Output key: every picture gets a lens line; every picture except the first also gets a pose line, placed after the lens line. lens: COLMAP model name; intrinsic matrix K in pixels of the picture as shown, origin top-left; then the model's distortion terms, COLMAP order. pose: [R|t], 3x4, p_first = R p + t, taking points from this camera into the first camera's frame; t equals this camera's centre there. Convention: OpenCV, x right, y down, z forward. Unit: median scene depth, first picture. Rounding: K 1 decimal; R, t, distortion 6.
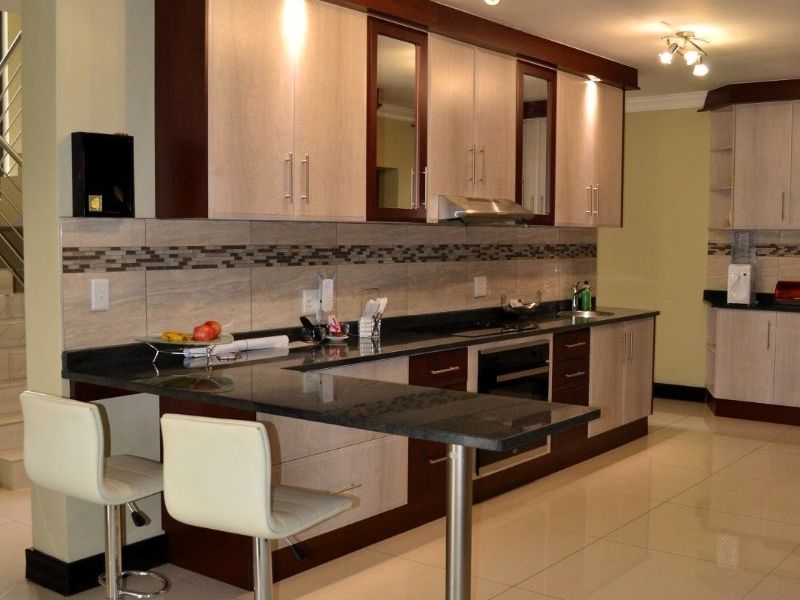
lens RADIAL K [[945.3, 0, 400.0], [0, 945.3, 300.0], [0, 0, 1]] dist [-0.061708, -0.013123]
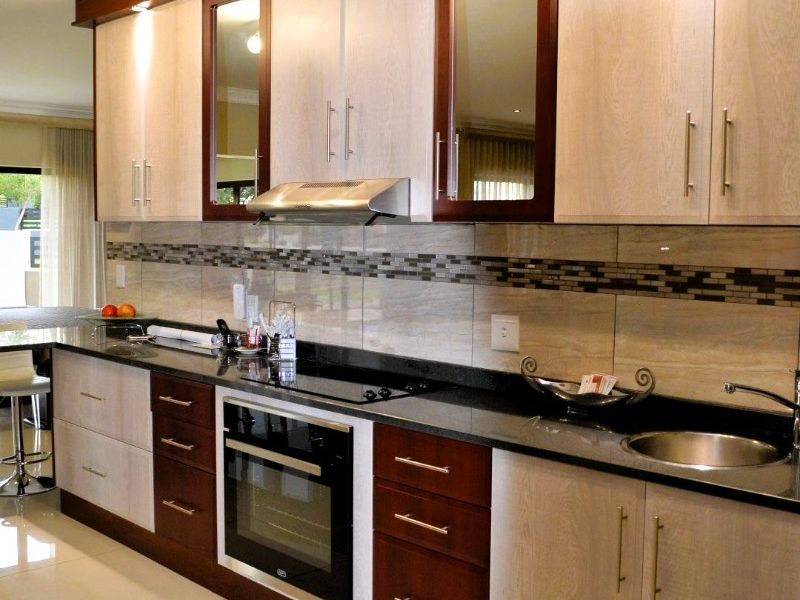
lens RADIAL K [[945.3, 0, 400.0], [0, 945.3, 300.0], [0, 0, 1]] dist [-0.061708, -0.013123]
pose [[-0.134300, 0.068311, -0.988583, 0.815433], [-0.079832, 0.993633, 0.079505, -0.092282], [0.987720, 0.089598, -0.127992, 1.273539]]
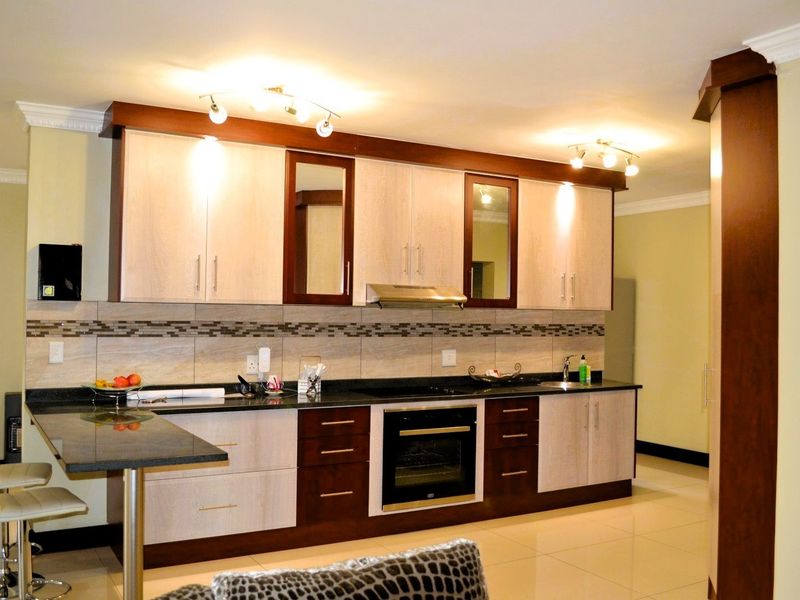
lens RADIAL K [[753.6, 0, 400.0], [0, 753.6, 300.0], [0, 0, 1]] dist [-0.074947, 0.001136]
pose [[0.926717, -0.001334, -0.375757, 0.493645], [-0.033010, 0.995839, -0.084946, -0.005296], [0.374306, 0.091124, 0.922817, 0.094631]]
